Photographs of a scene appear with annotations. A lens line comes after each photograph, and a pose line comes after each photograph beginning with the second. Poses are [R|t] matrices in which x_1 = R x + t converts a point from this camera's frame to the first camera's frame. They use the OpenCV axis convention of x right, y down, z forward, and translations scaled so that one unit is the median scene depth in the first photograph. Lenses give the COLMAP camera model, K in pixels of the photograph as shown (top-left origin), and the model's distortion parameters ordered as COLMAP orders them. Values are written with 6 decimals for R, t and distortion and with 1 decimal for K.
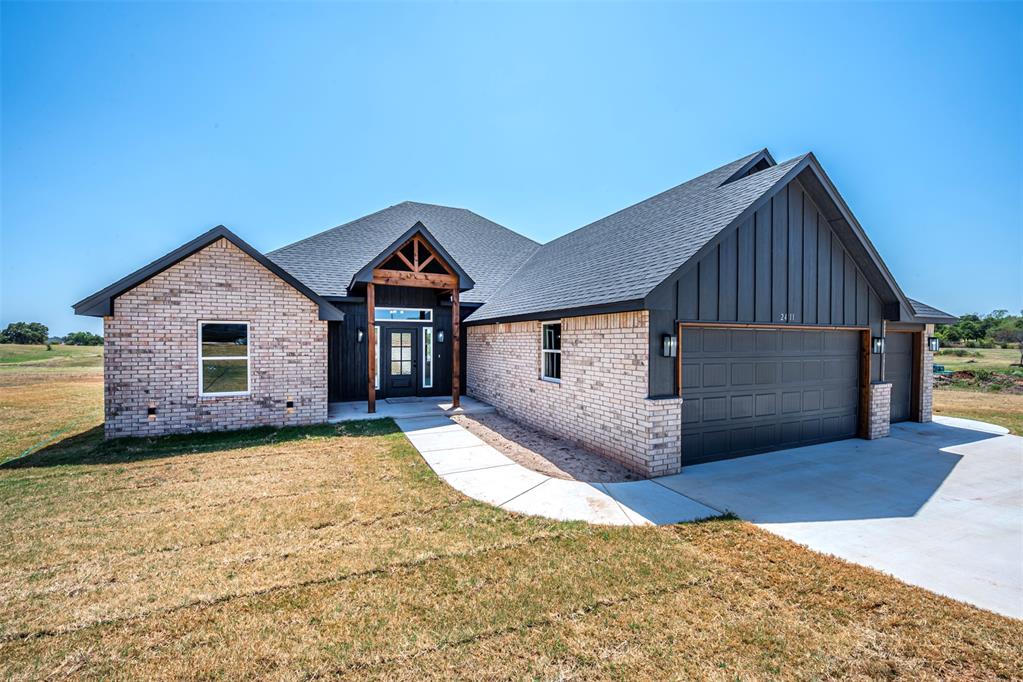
lens RADIAL K [[420.7, 0, 512.8], [0, 420.7, 339.5], [0, 0, 1]] dist [-0.000839, -0.001124]
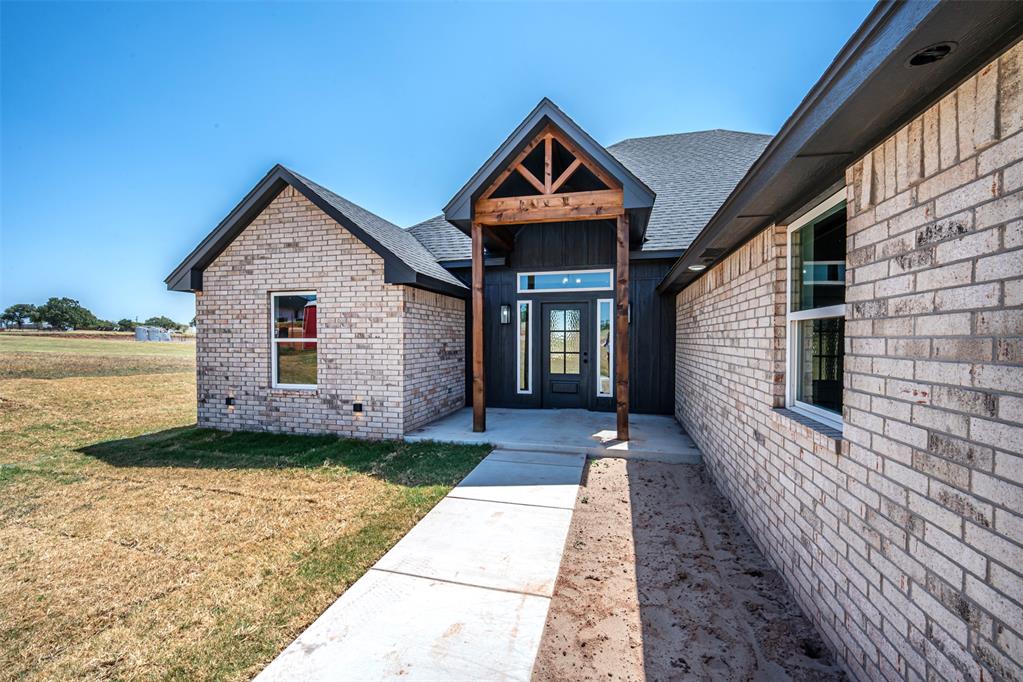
lens RADIAL K [[420.7, 0, 511.7], [0, 420.7, 343.4], [0, 0, 1]] dist [-0.000839, -0.001124]
pose [[0.782351, 0.003806, -0.622826, 0.105713], [0.002518, 0.999954, 0.009273, 0.043405], [0.622833, -0.008823, 0.782305, 0.632073]]
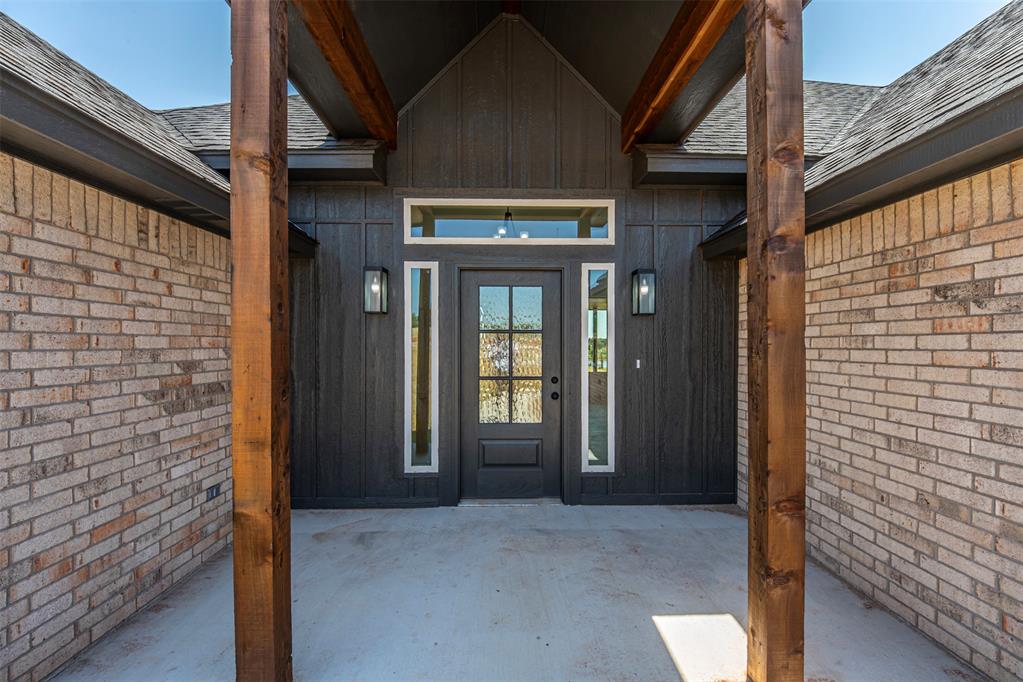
lens RADIAL K [[420.7, 0, 512.4], [0, 420.7, 344.3], [0, 0, 1]] dist [-0.000839, -0.001124]
pose [[0.921690, -0.001825, -0.387923, -0.210534], [0.002962, 0.999993, 0.002333, 0.037767], [0.387916, -0.003300, 0.921689, 1.034137]]
